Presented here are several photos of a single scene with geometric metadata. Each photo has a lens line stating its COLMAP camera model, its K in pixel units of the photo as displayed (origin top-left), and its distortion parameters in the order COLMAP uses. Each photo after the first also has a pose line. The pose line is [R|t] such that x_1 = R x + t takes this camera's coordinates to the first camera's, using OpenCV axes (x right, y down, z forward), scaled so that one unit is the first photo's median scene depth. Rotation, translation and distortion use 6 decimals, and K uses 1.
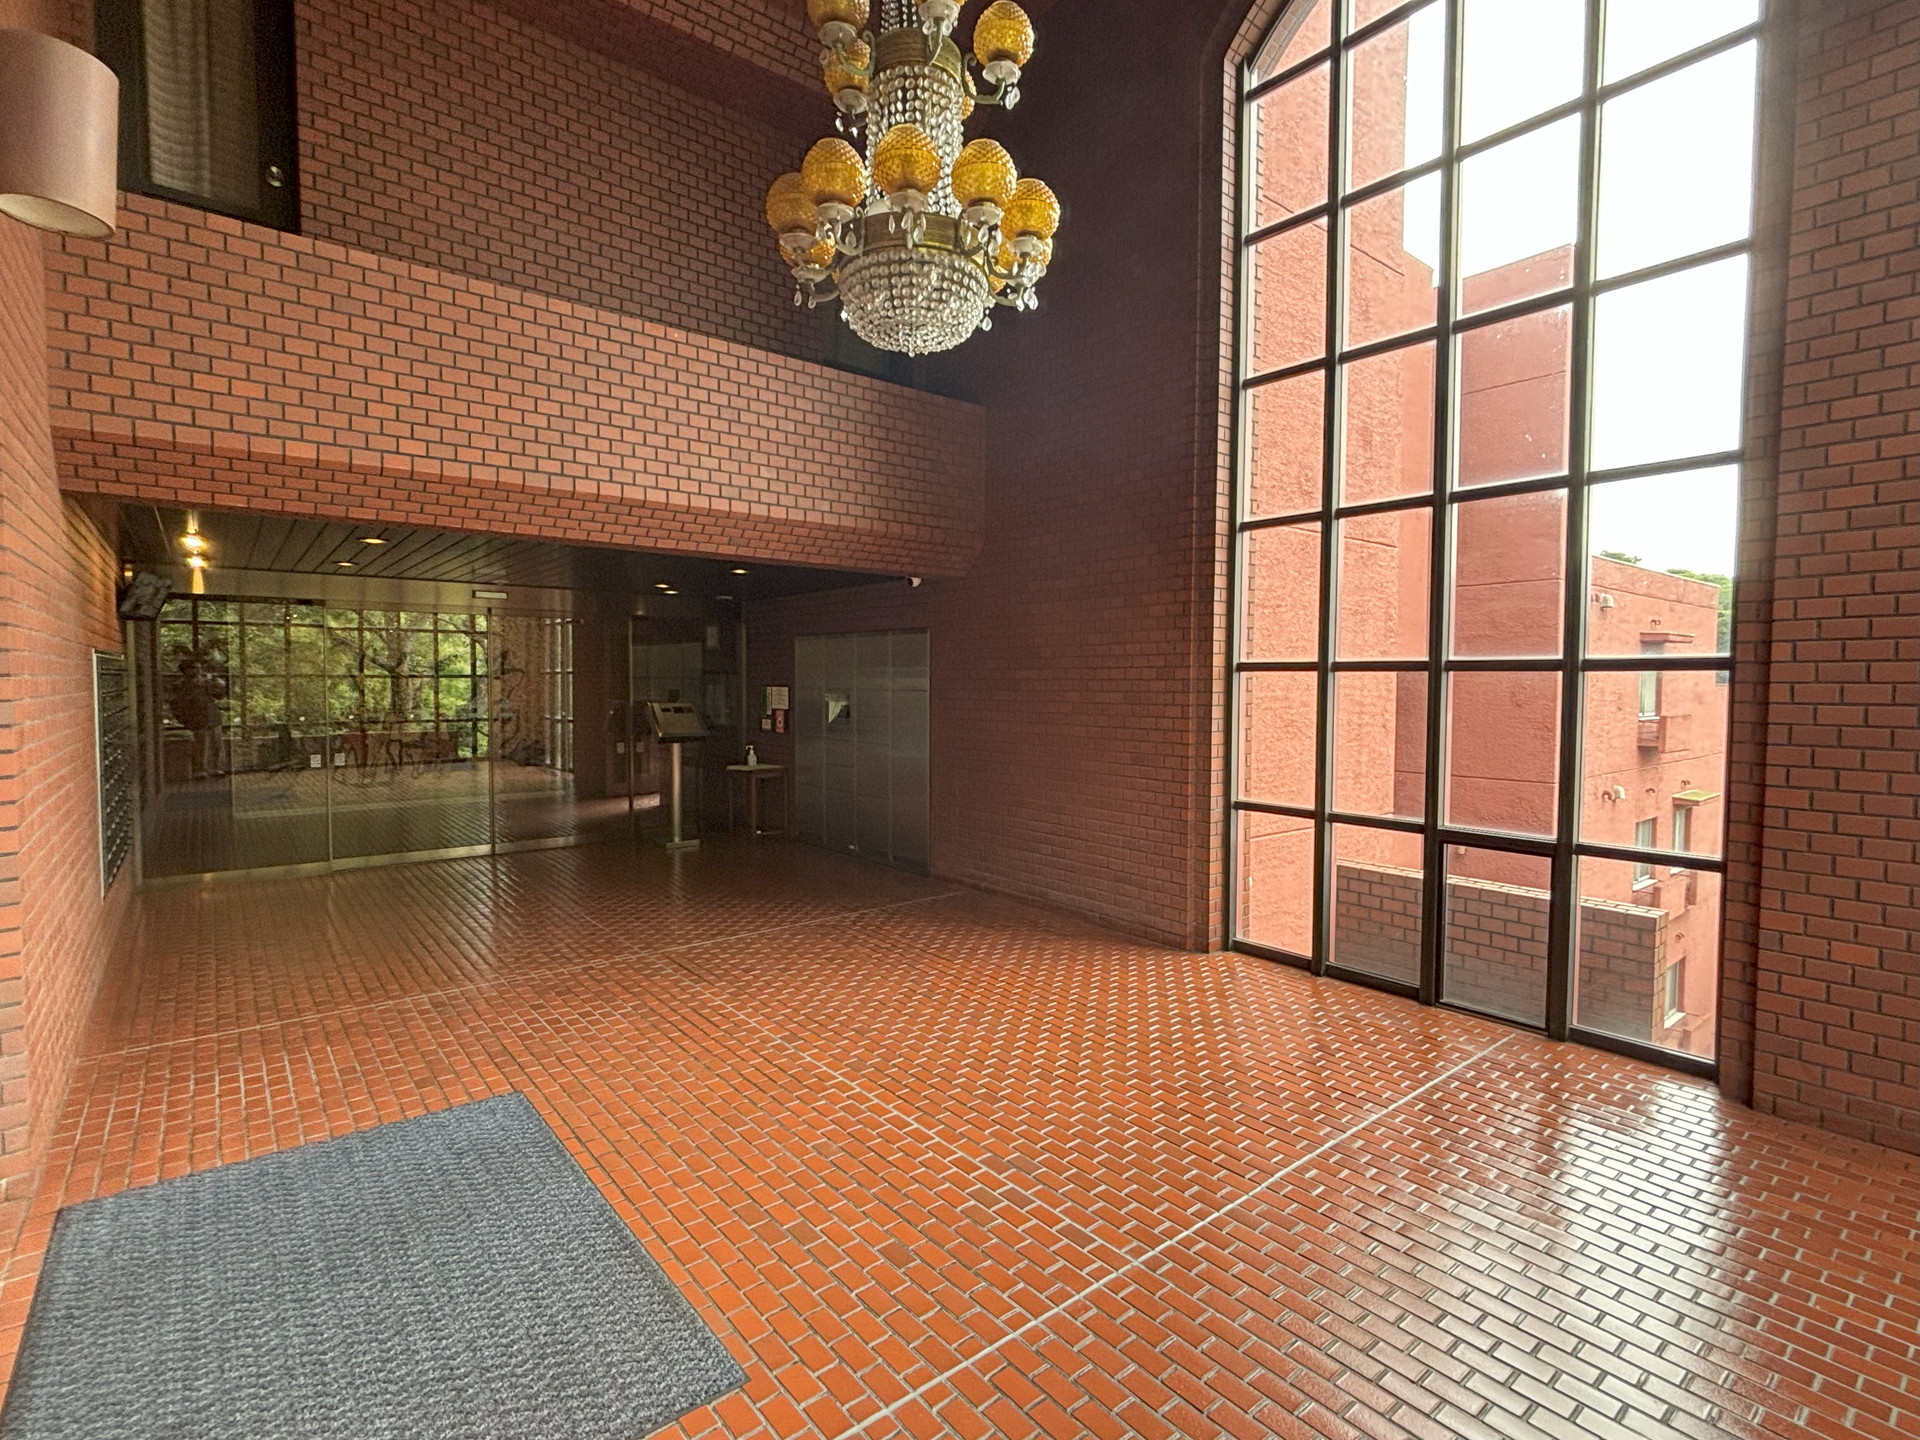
lens RADIAL K [[923.4, 0, 958.4], [0, 923.4, 721.2], [0, 0, 1]] dist [-0.000641, -0.000060]
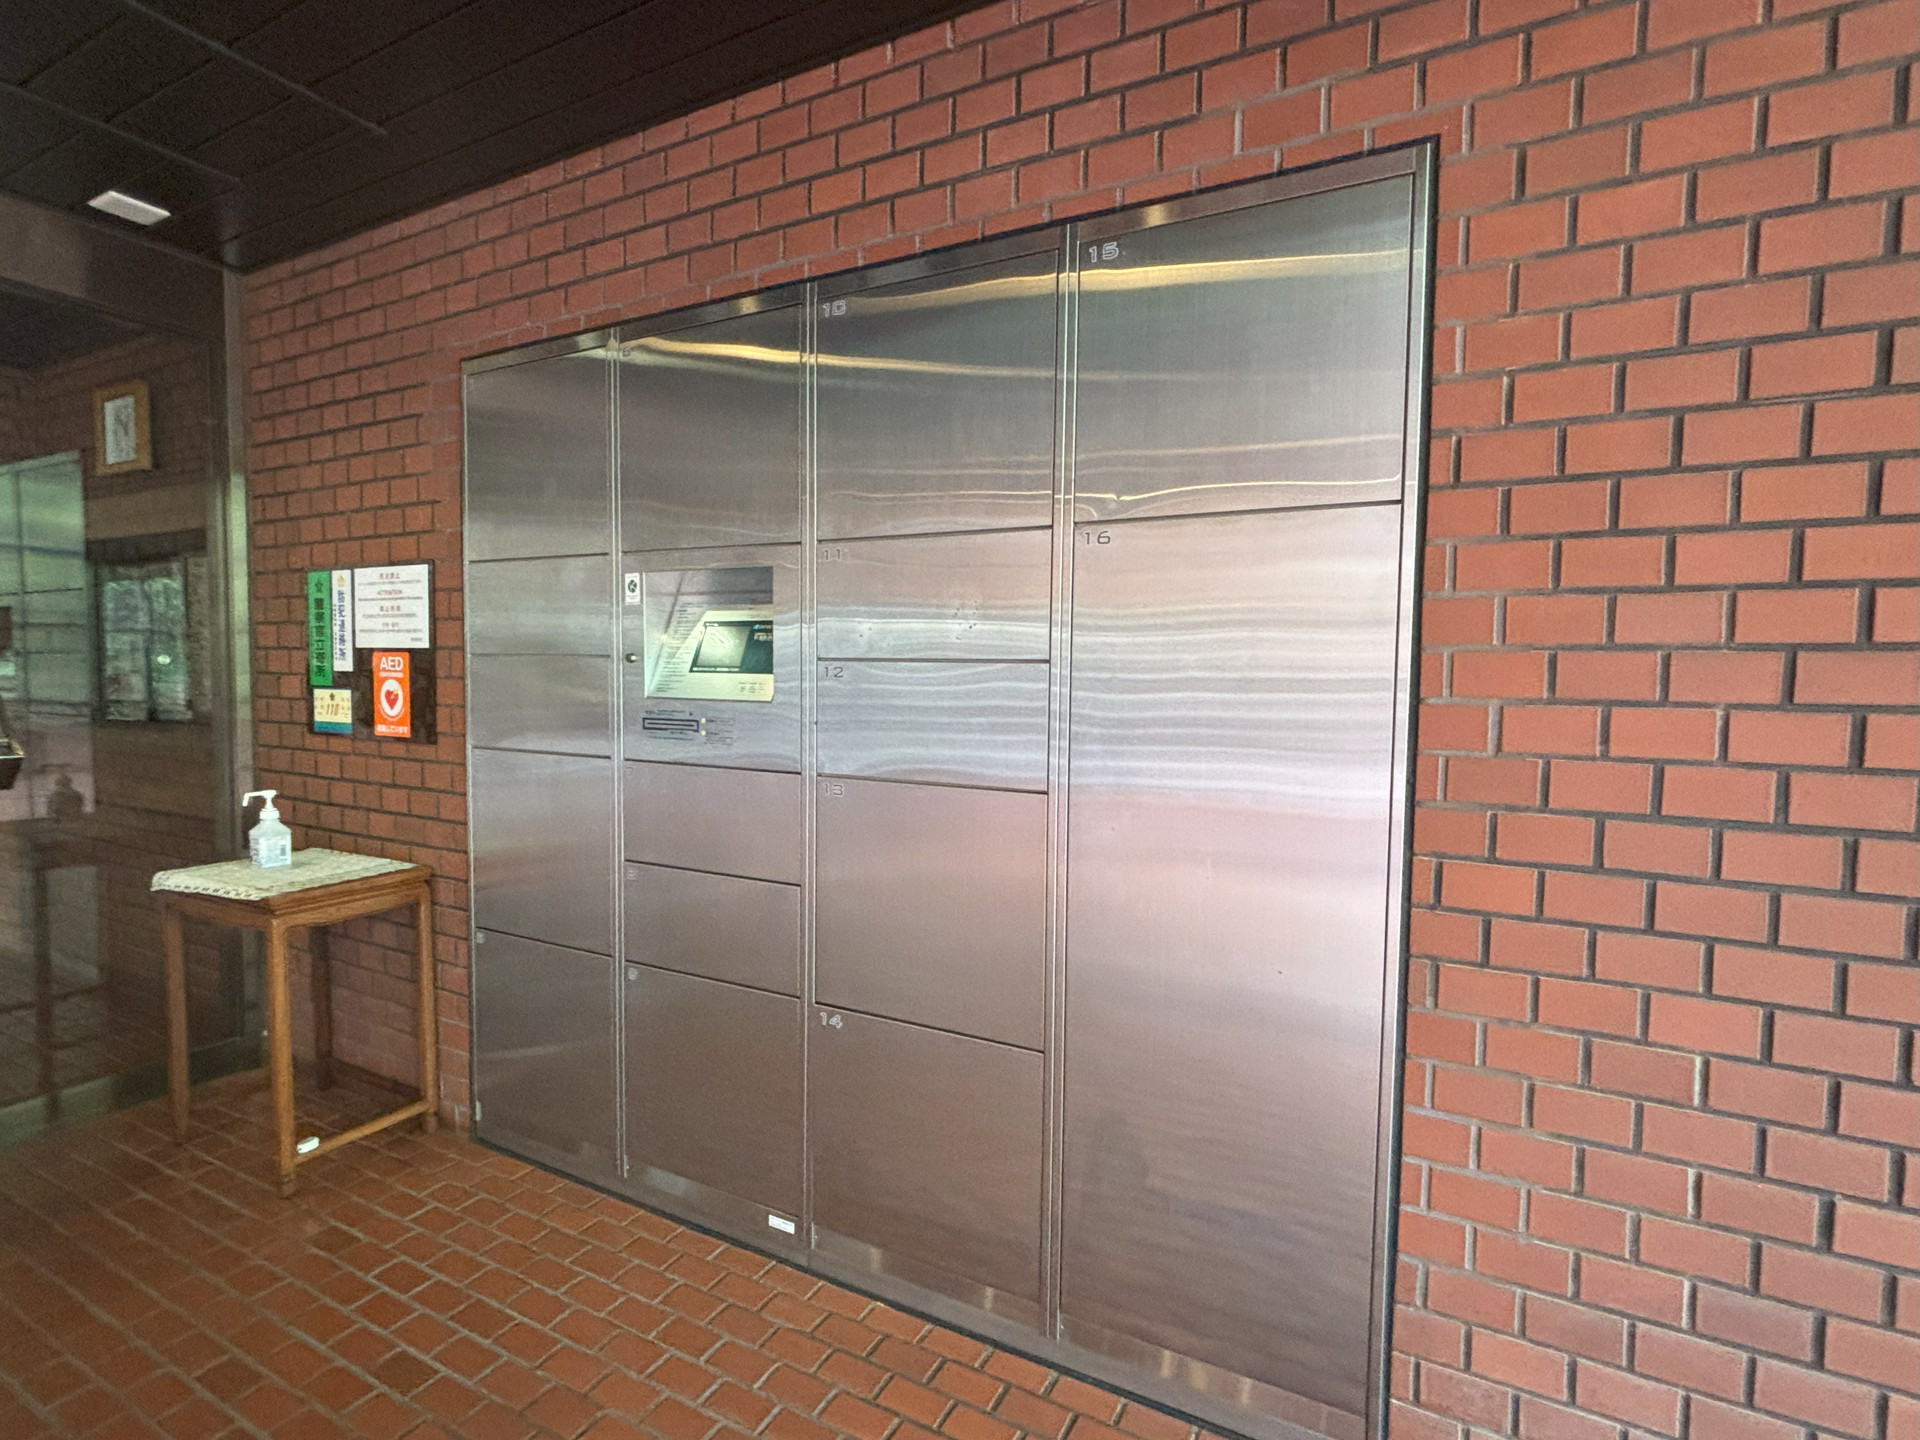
lens RADIAL K [[923.4, 0, 961.3], [0, 923.4, 721.2], [0, 0, 1]] dist [-0.000641, -0.000060]
pose [[0.922155, -0.015029, 0.386527, -0.144821], [0.006416, 0.999702, 0.023565, 0.002443], [-0.386766, -0.019251, 0.921977, 0.691436]]
